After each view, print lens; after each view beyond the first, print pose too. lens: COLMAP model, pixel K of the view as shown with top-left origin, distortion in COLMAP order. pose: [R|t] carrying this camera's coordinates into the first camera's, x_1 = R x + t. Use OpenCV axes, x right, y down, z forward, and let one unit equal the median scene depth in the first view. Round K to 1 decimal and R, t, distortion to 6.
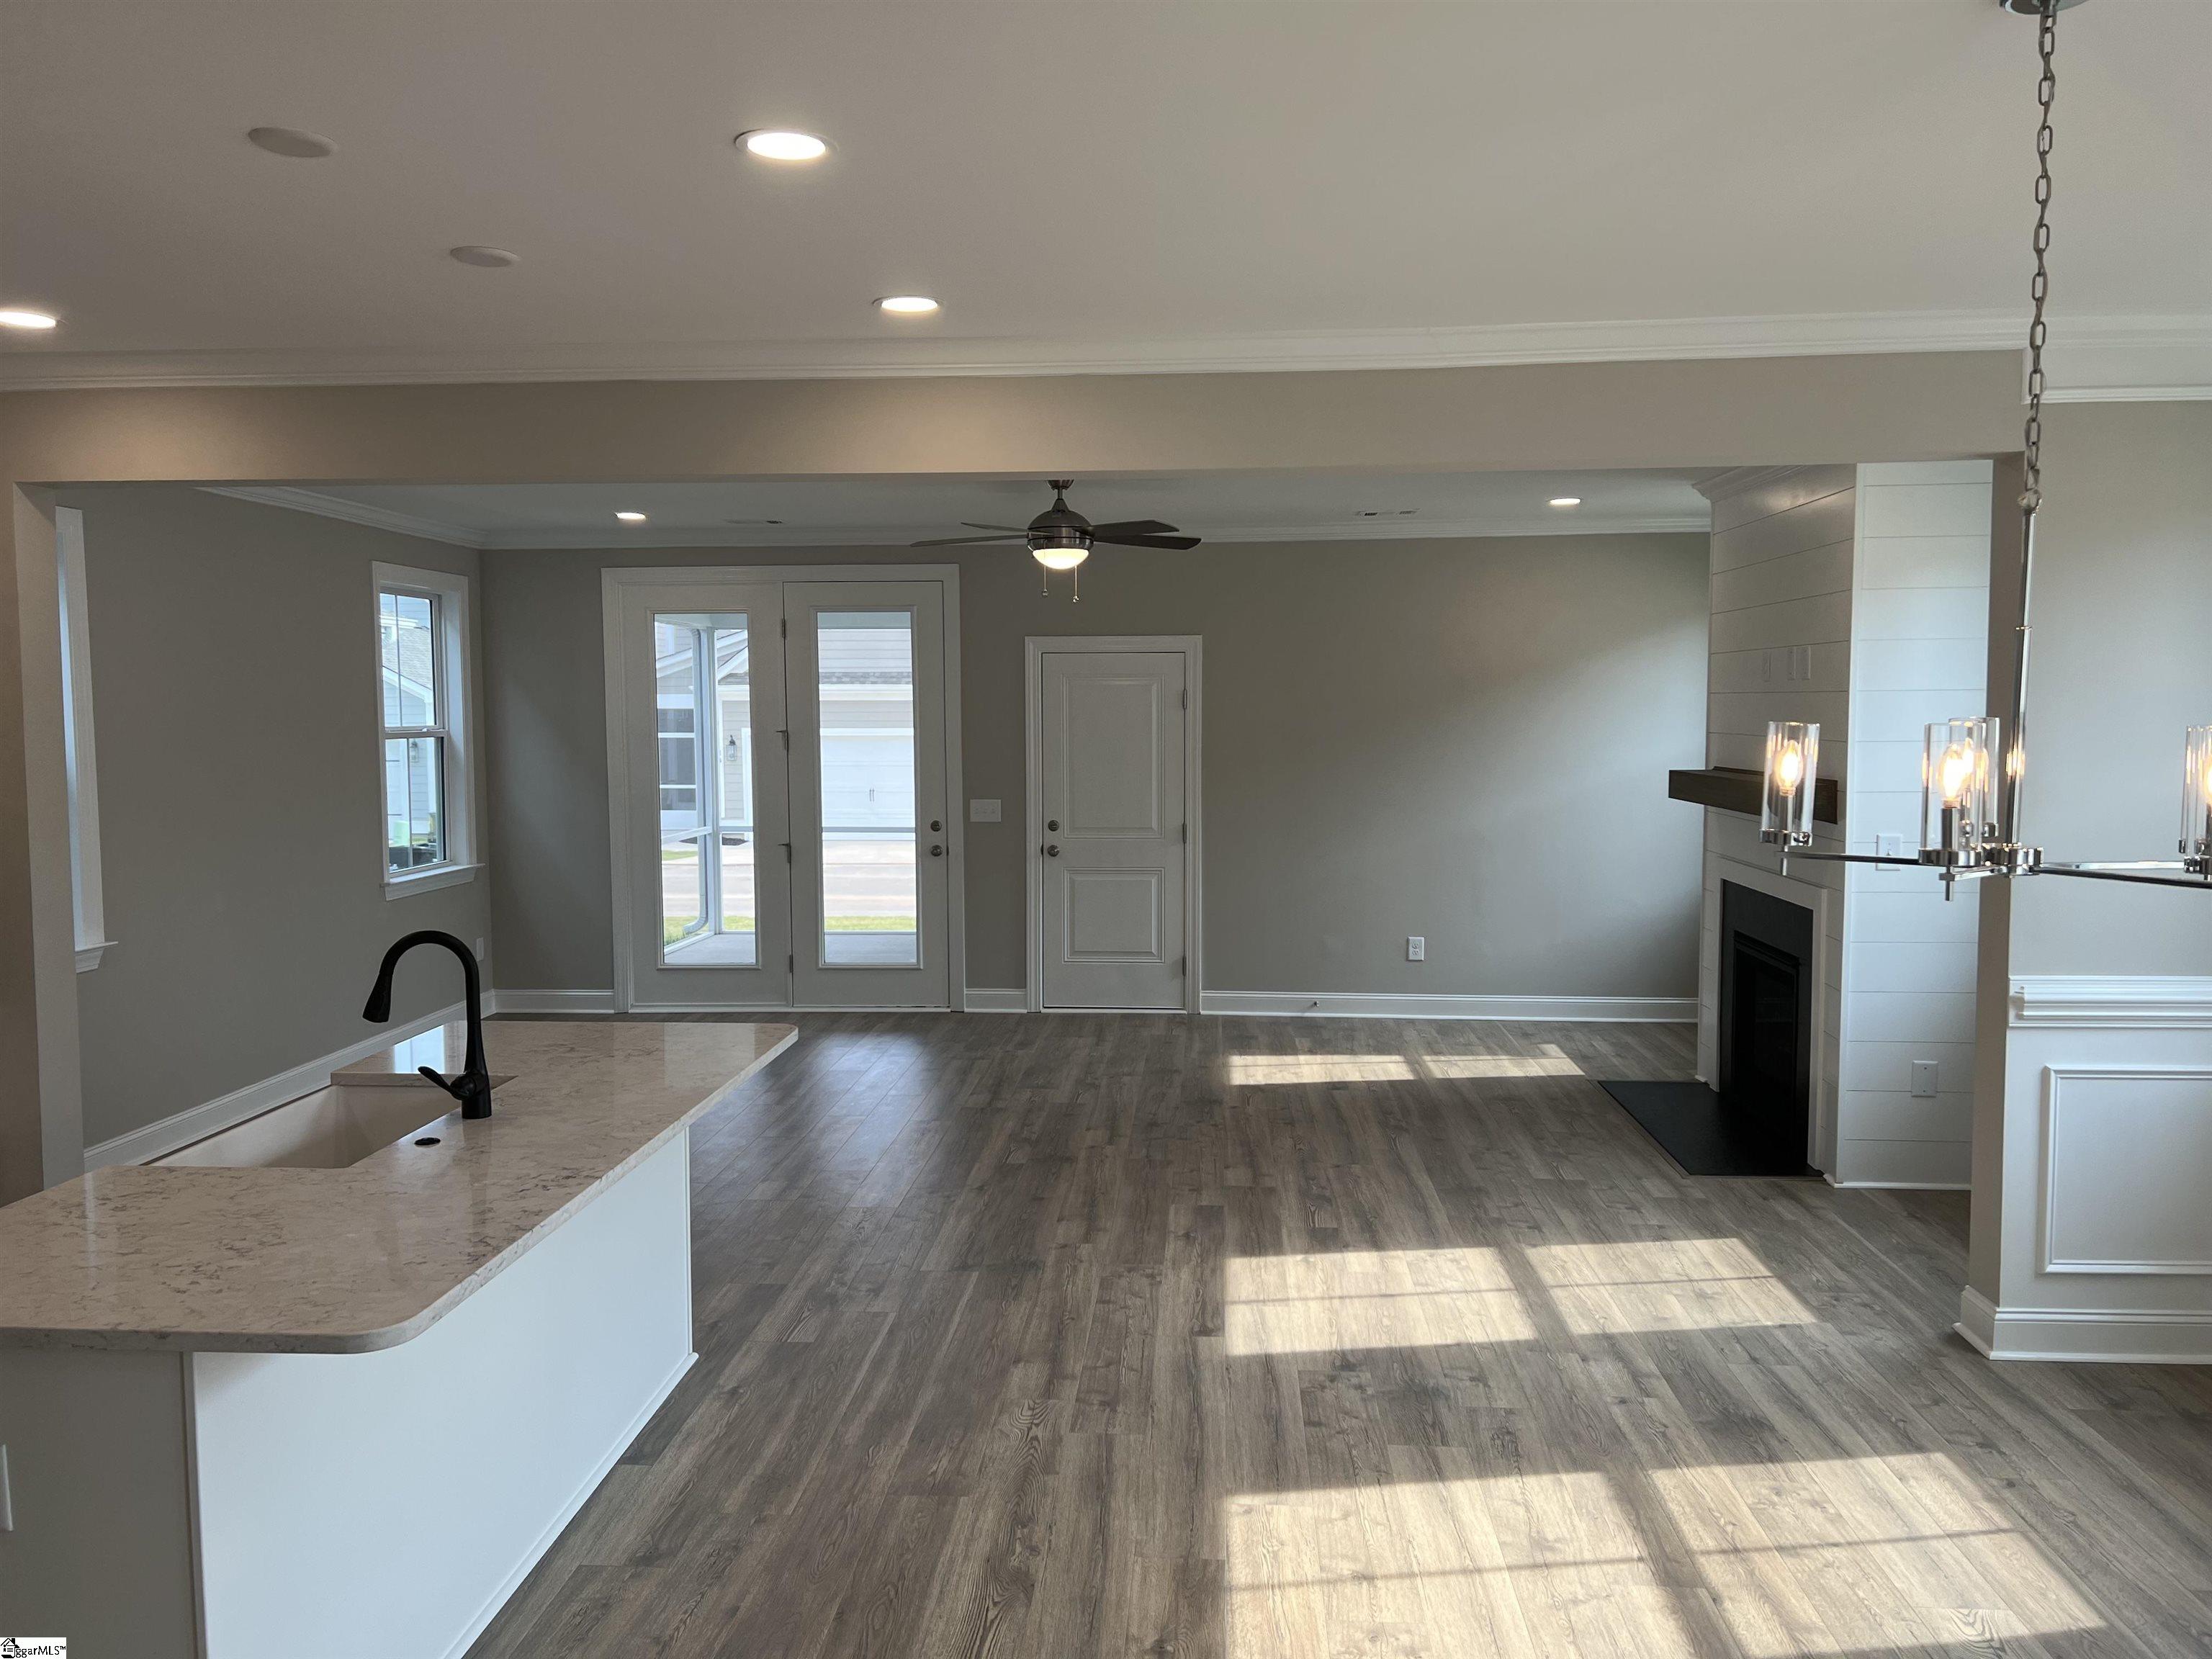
lens RADIAL K [[1664.4, 0, 1106.7], [0, 1664.4, 826.8], [0, 0, 1]] dist [-0.002592, -0.002115]
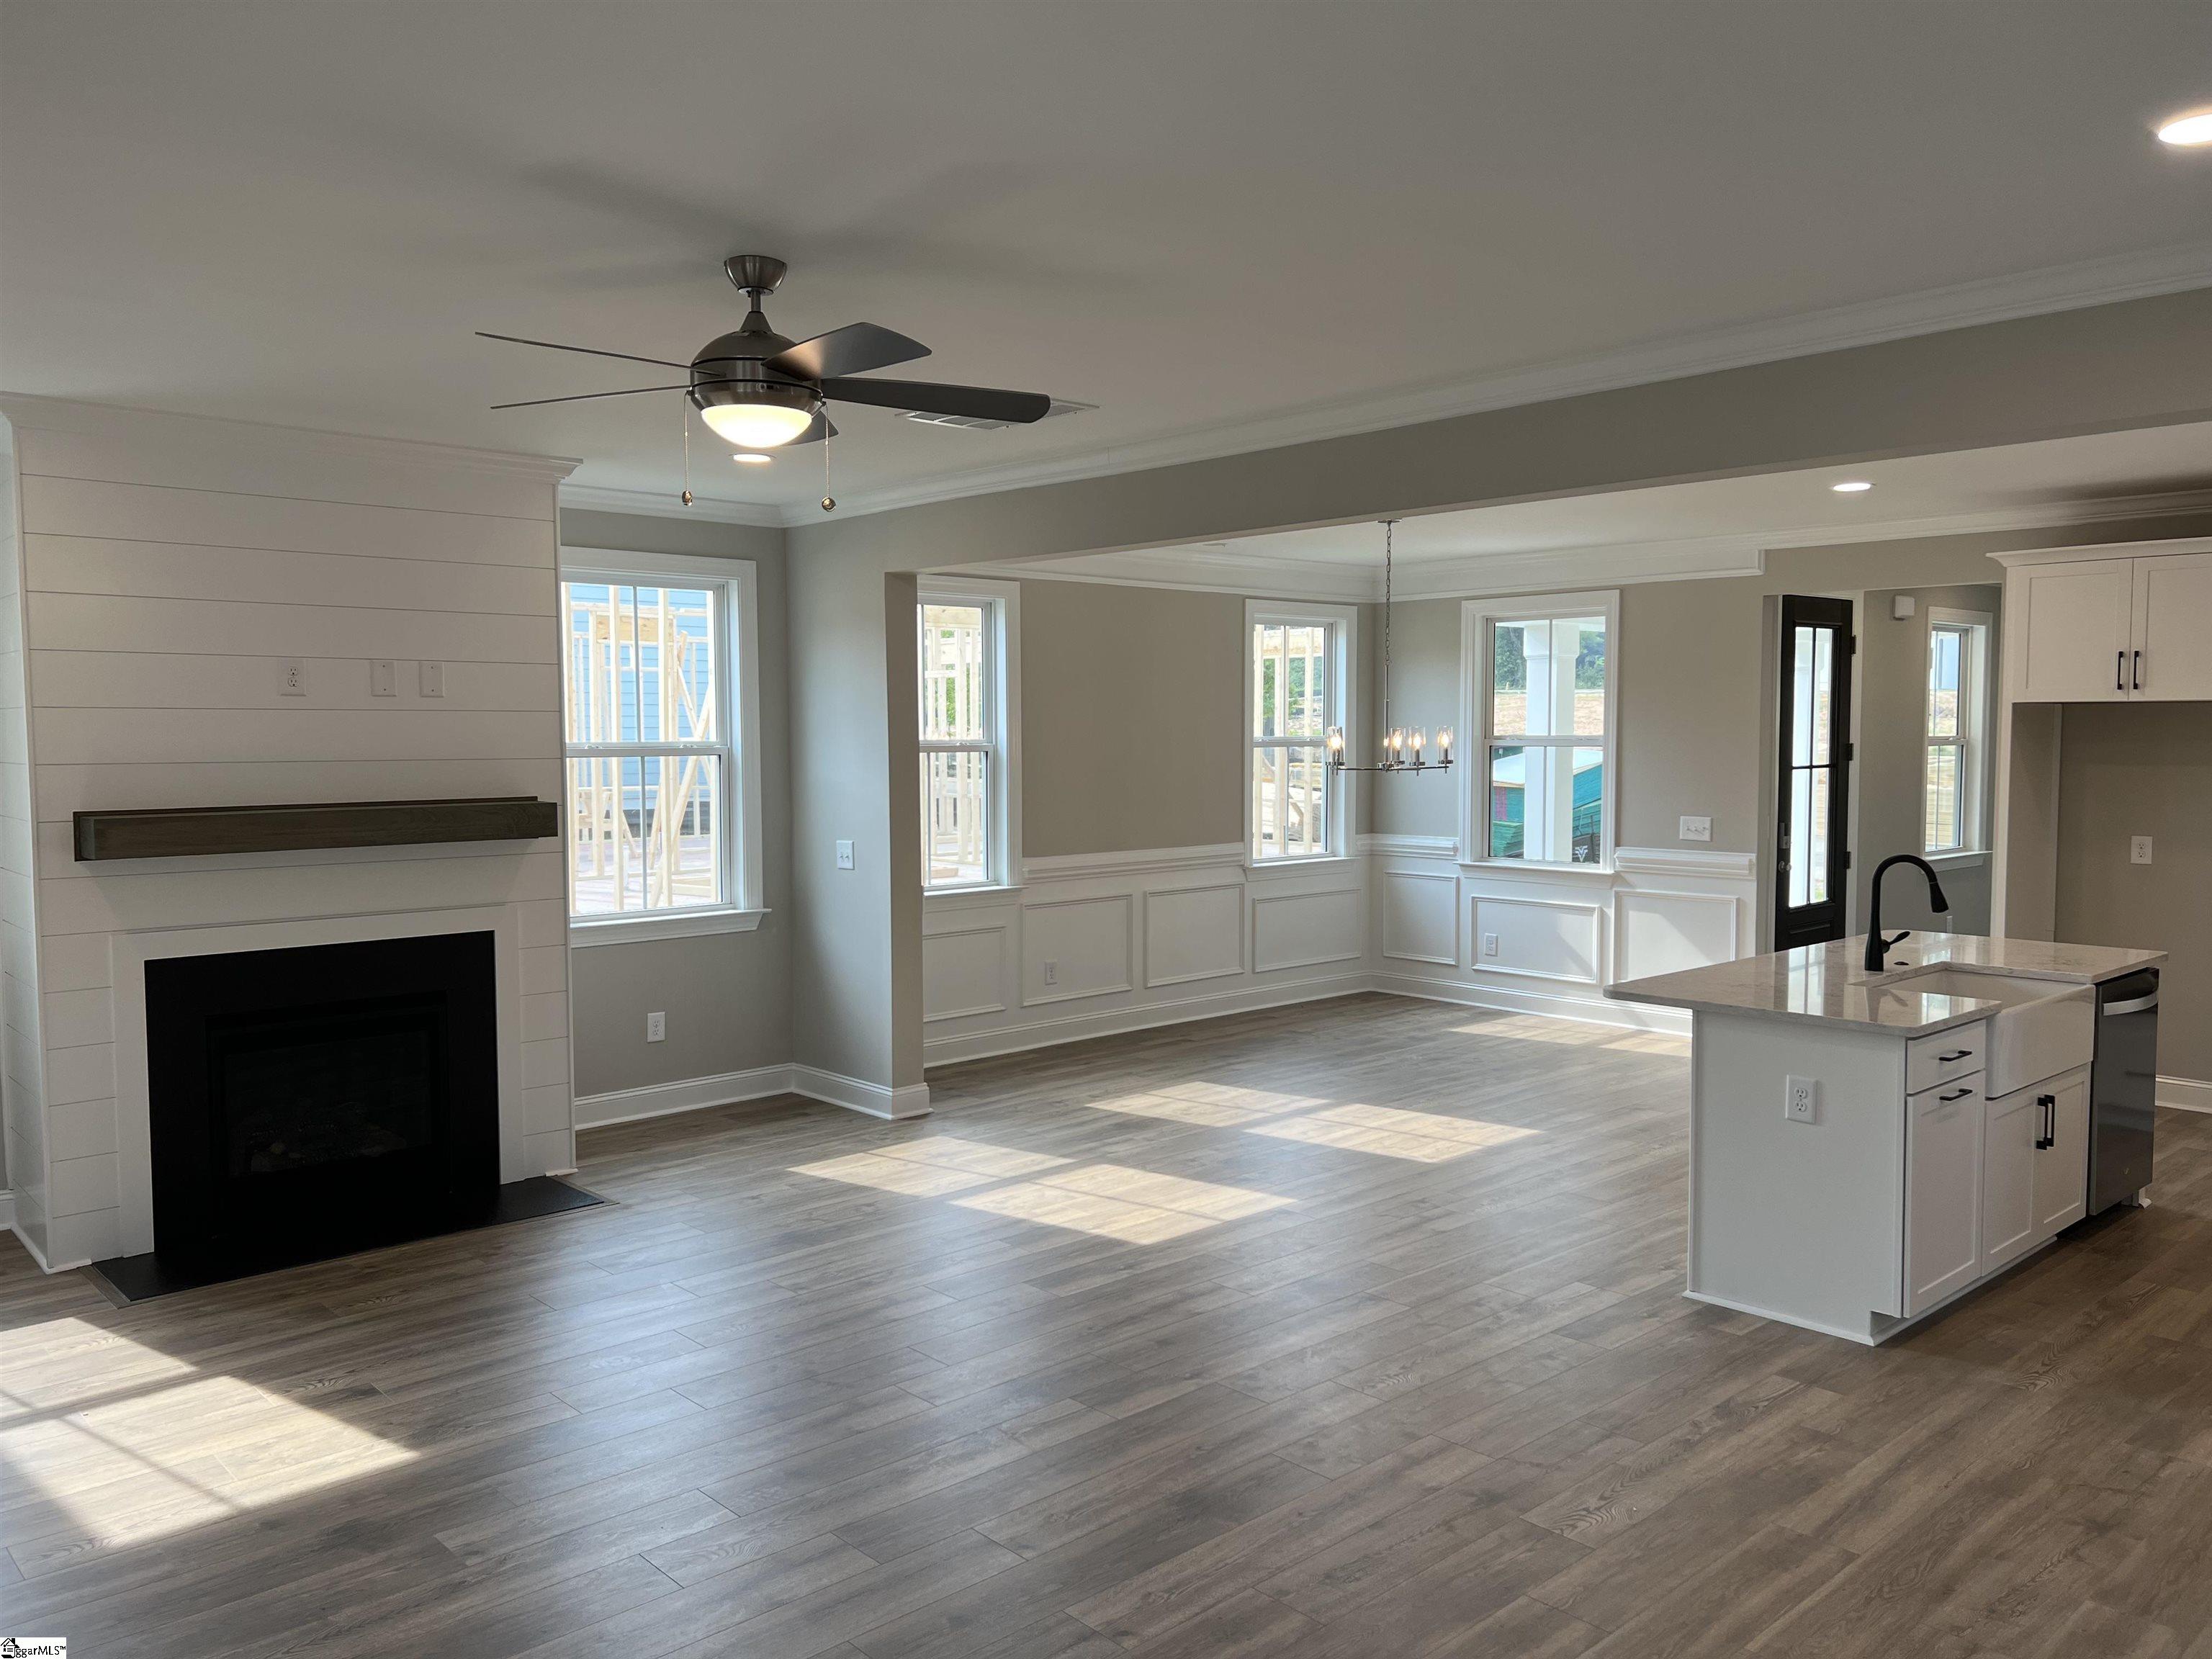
lens RADIAL K [[1664.4, 0, 1107.0], [0, 1664.4, 826.6], [0, 0, 1]] dist [-0.002592, -0.002115]
pose [[-0.725462, -0.033459, 0.687448, -0.649554], [0.064749, 0.991070, 0.116566, -0.127981], [-0.685210, 0.129075, -0.716818, 1.825333]]
